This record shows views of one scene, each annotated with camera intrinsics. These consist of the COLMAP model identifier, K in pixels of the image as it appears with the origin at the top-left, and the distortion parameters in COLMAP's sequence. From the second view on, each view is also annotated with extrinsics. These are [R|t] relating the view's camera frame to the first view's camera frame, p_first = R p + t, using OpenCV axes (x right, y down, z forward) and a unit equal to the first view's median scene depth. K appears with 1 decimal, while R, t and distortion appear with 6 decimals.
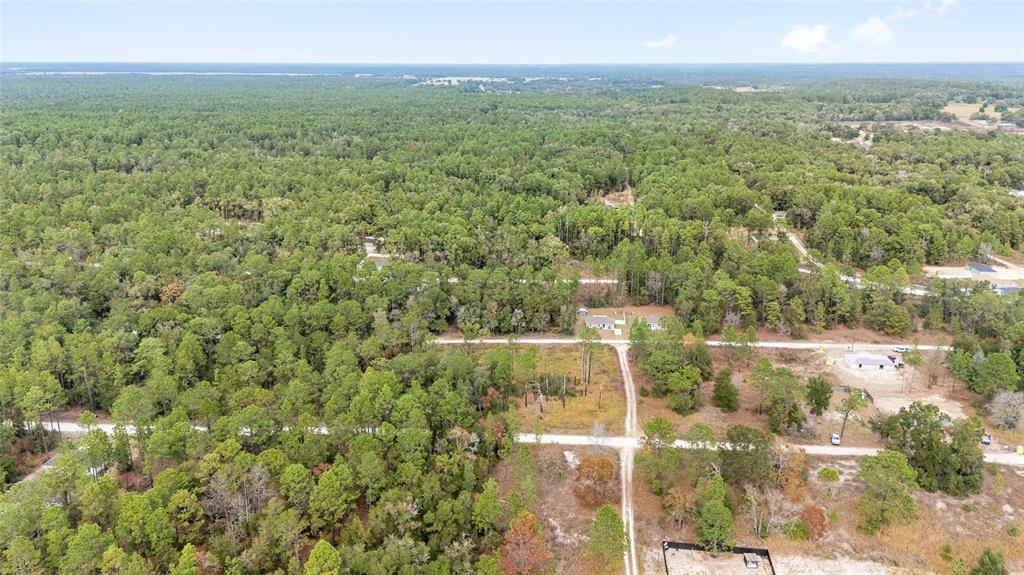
lens RADIAL K [[766.6, 0, 512.0], [0, 766.6, 287.5], [0, 0, 1]] dist [0.020609, -0.005702]
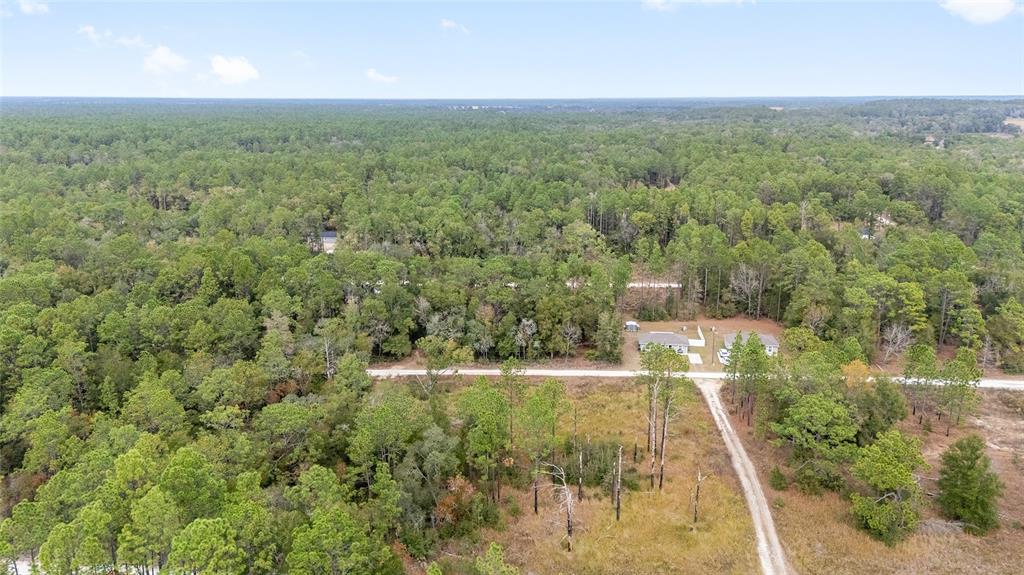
lens RADIAL K [[766.6, 0, 512.0], [0, 766.6, 287.5], [0, 0, 1]] dist [0.020609, -0.005702]
pose [[0.999605, 0.006278, -0.027392, 0.012007], [-0.007365, 0.999183, -0.039747, 0.027676], [0.027120, 0.039933, 0.998834, 0.401274]]
